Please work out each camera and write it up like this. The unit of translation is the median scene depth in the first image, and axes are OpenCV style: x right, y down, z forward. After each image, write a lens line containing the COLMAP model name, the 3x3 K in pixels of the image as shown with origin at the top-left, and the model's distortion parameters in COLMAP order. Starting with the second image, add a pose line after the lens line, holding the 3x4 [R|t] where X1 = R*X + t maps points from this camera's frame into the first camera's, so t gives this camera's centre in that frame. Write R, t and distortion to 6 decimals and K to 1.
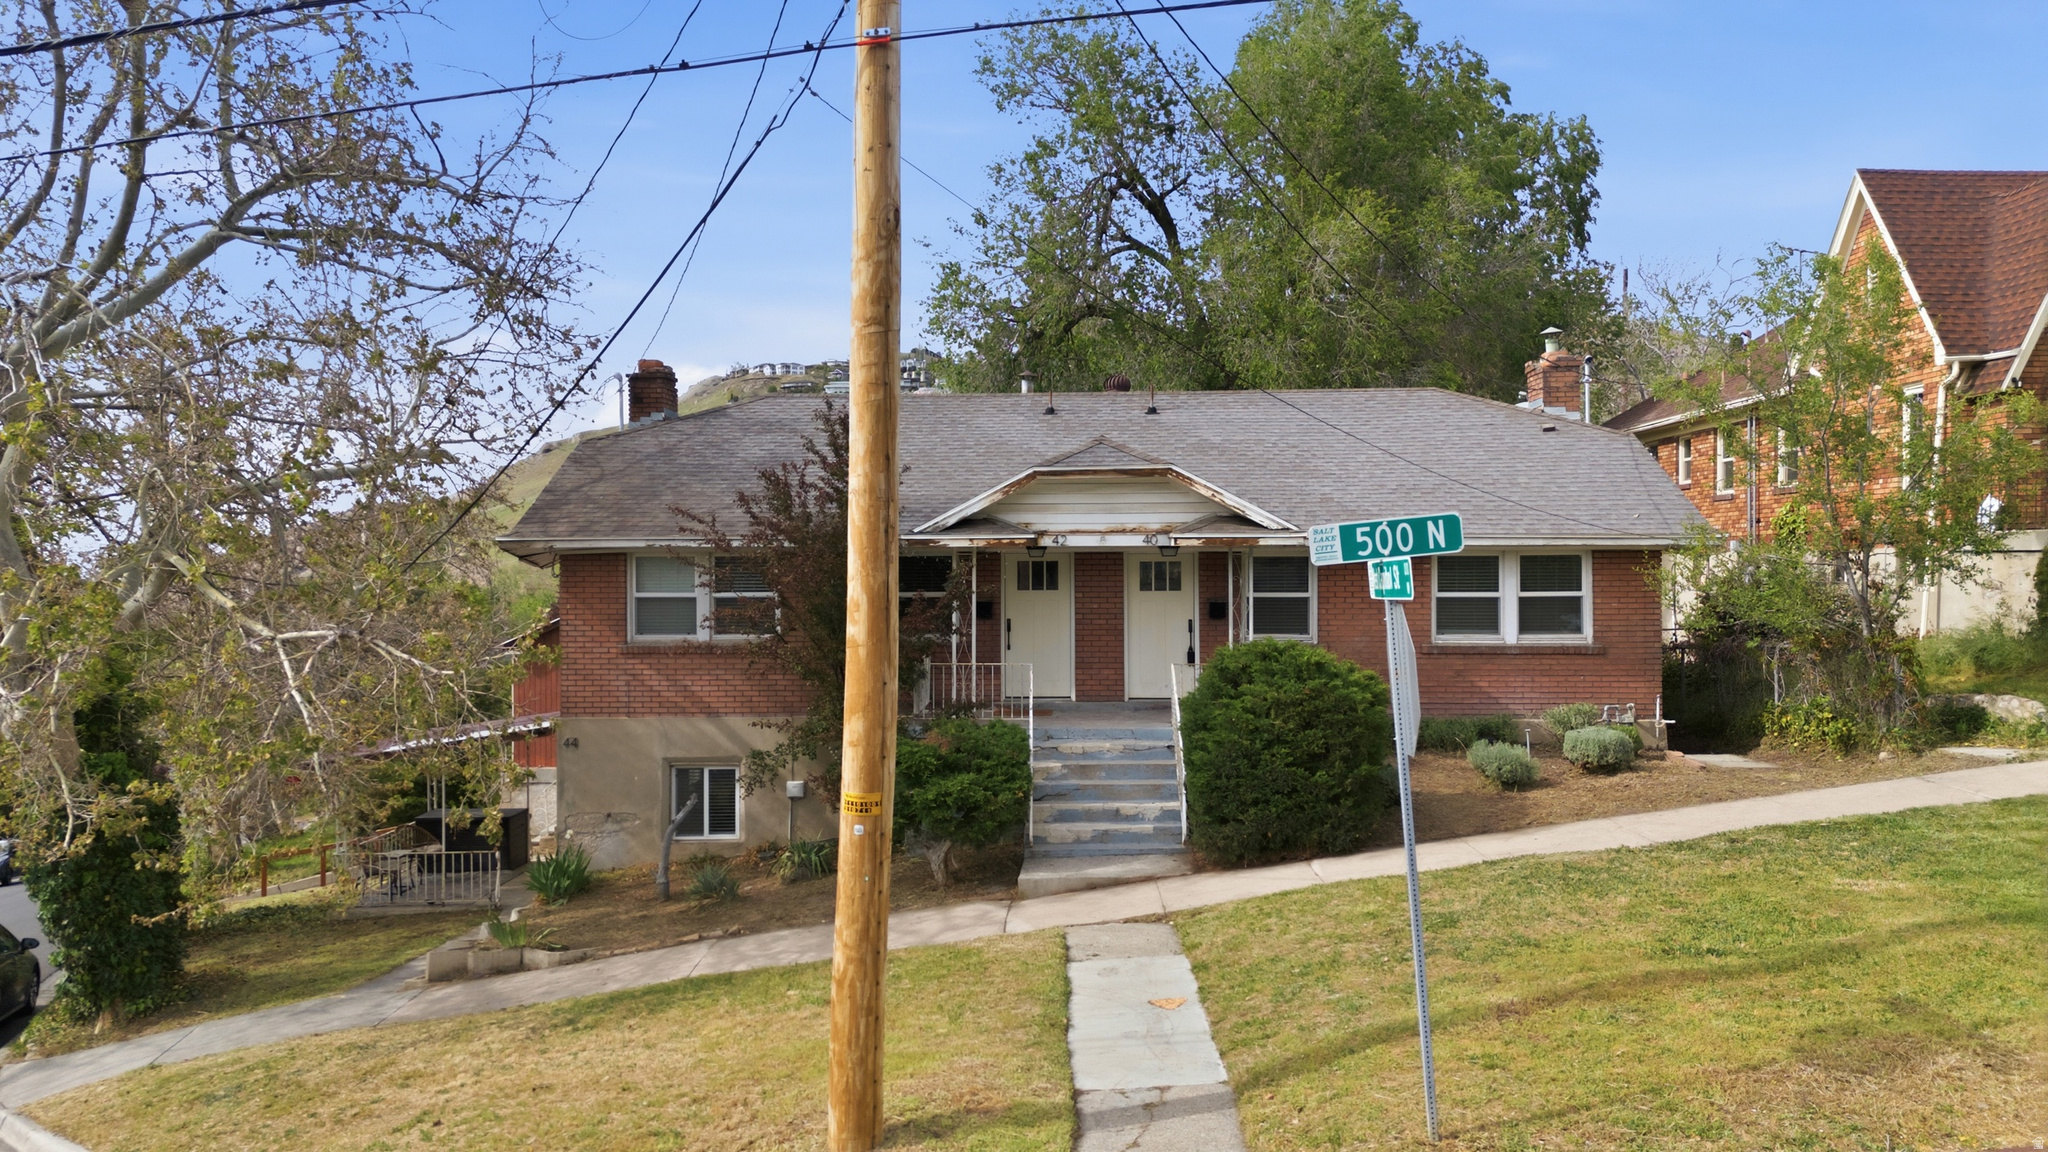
lens RADIAL K [[1501.8, 0, 1024.0], [0, 1501.8, 576.0], [0, 0, 1]] dist [0.084994, -0.078632]
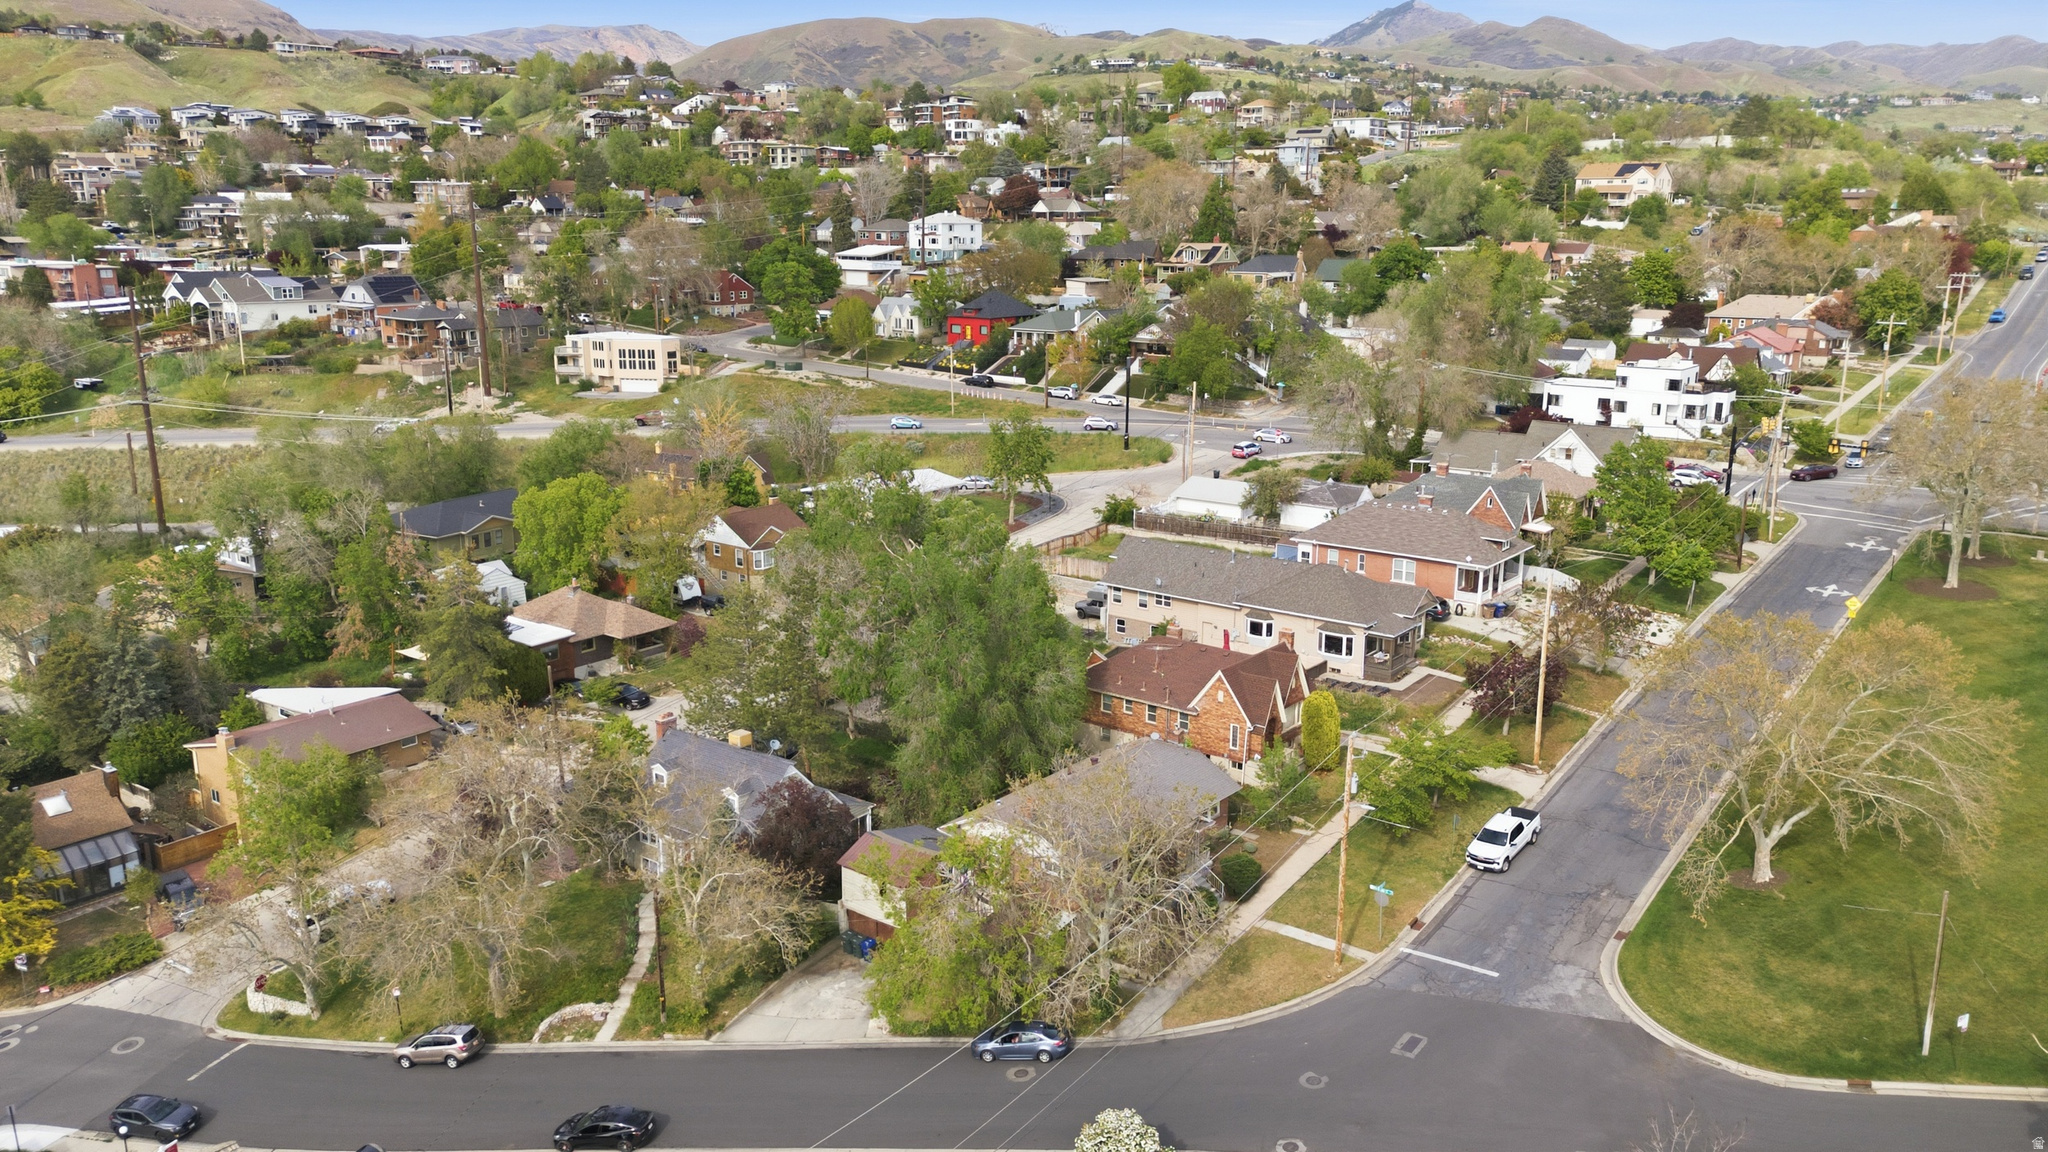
lens RADIAL K [[1501.8, 0, 1024.0], [0, 1501.8, 576.0], [0, 0, 1]] dist [0.084994, -0.078632]
pose [[0.592361, -0.184997, 0.784145, -3.489895], [-0.001093, 0.973095, 0.230400, -1.750746], [-0.805672, -0.137338, 0.576222, -1.035192]]
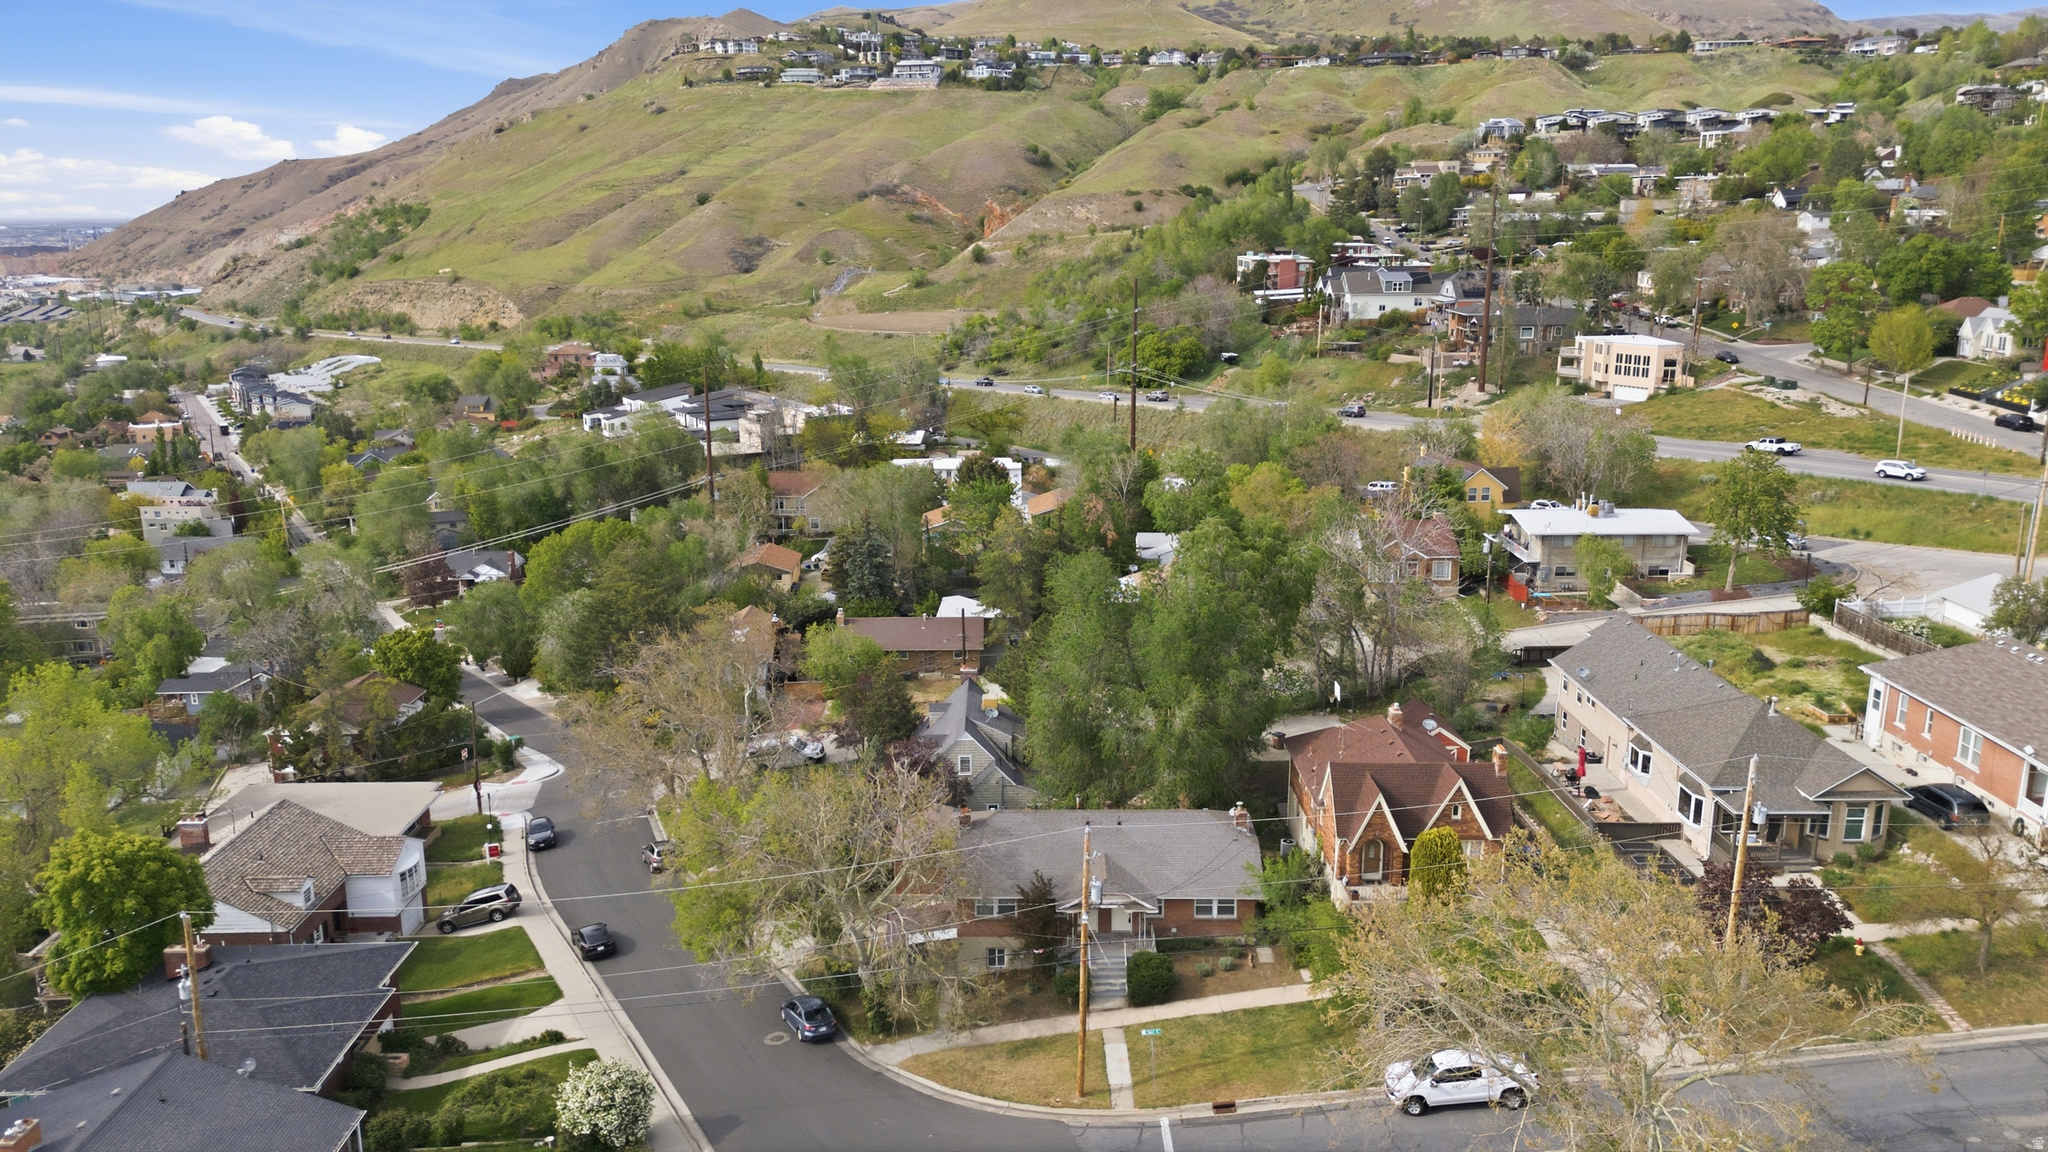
lens RADIAL K [[1501.8, 0, 1024.0], [0, 1501.8, 576.0], [0, 0, 1]] dist [0.084994, -0.078632]
pose [[0.999509, -0.009251, 0.029924, -0.269749], [0.002050, 0.972658, 0.232231, -1.756052], [-0.031254, -0.232056, 0.972200, -2.574252]]
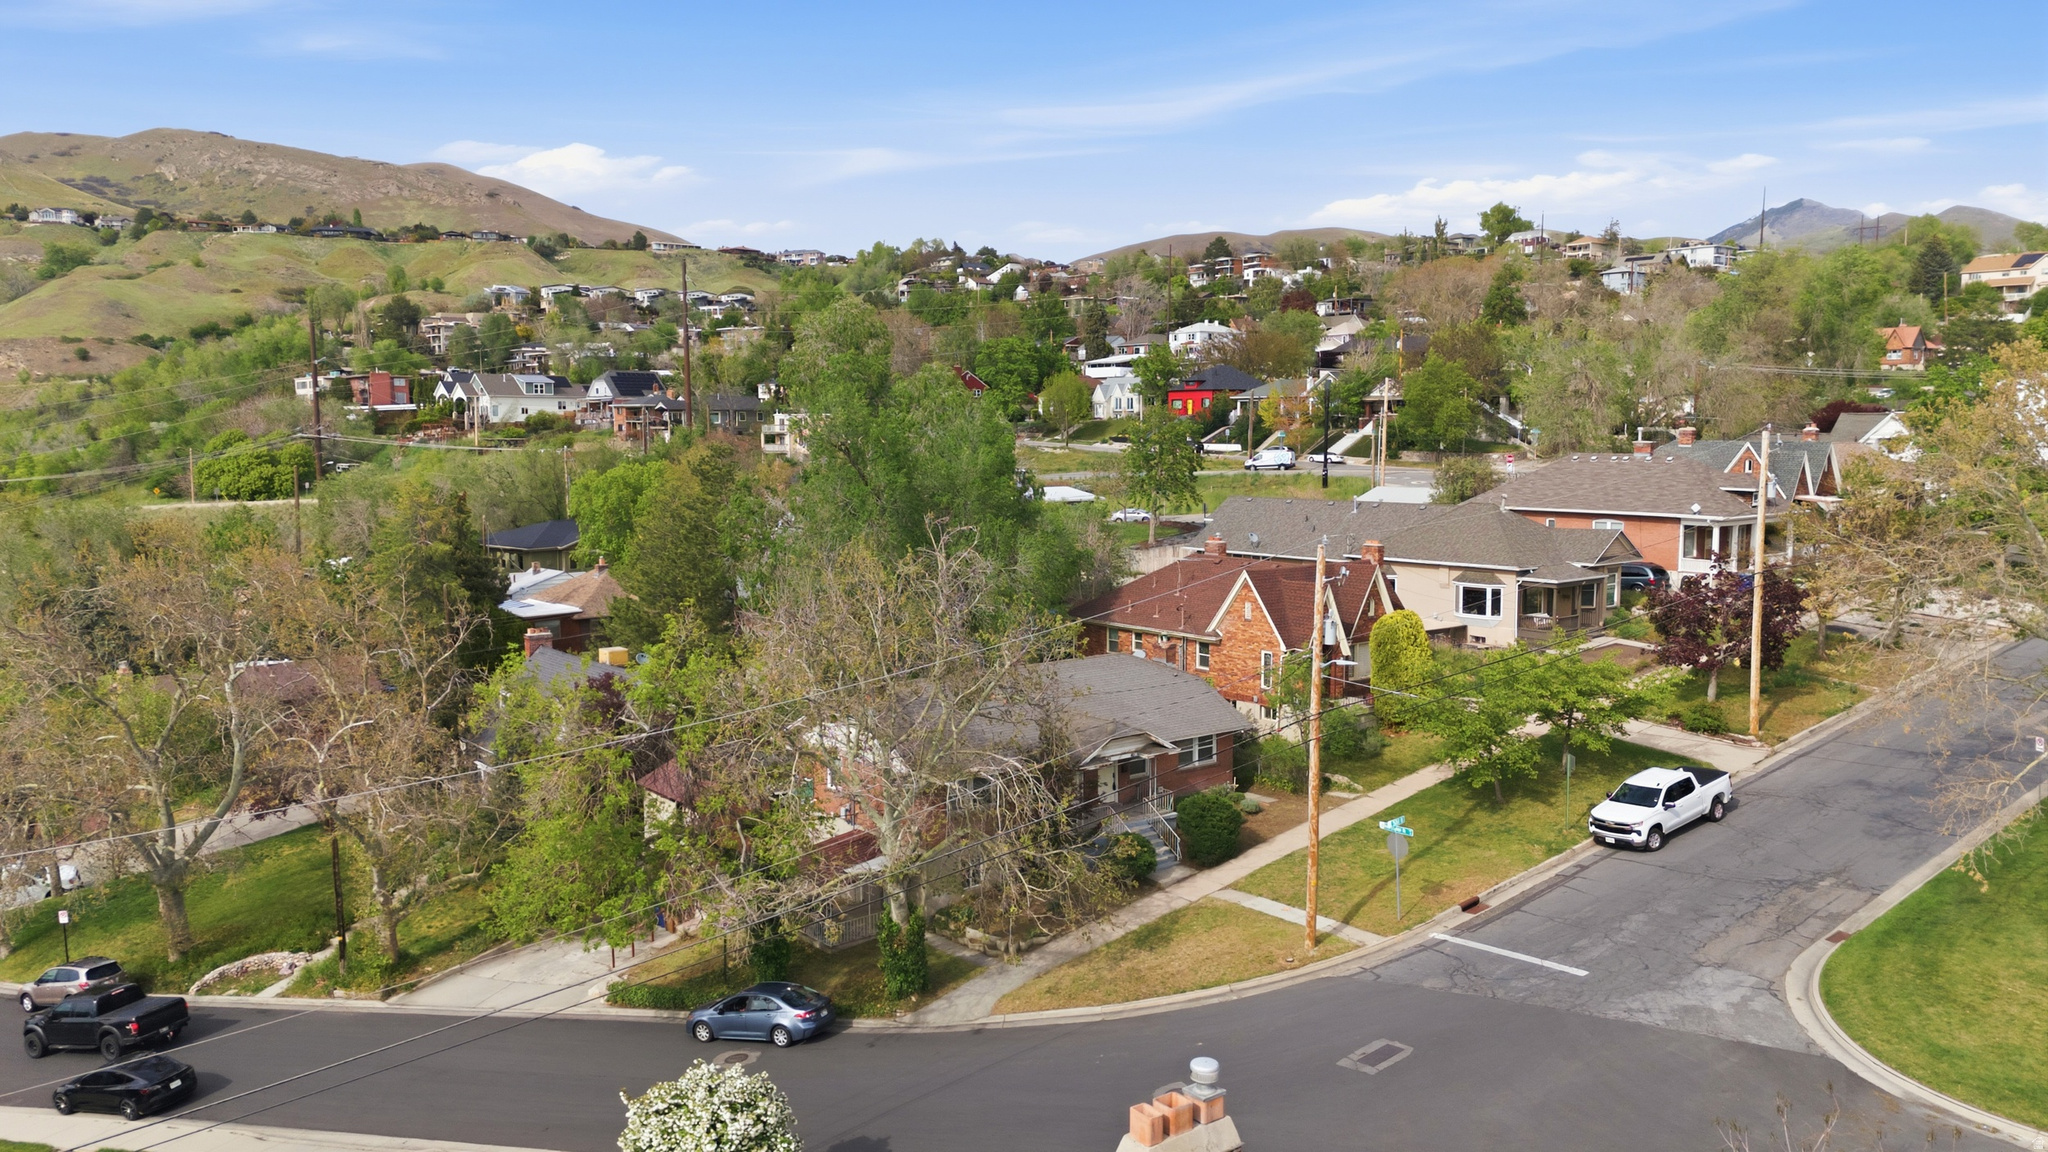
lens RADIAL K [[1501.8, 0, 1024.0], [0, 1501.8, 576.0], [0, 0, 1]] dist [0.084994, -0.078632]
pose [[0.759135, -0.065403, 0.647639, -1.896937], [0.003810, 0.995369, 0.096053, -0.638328], [-0.650922, -0.070450, 0.755869, -1.002491]]
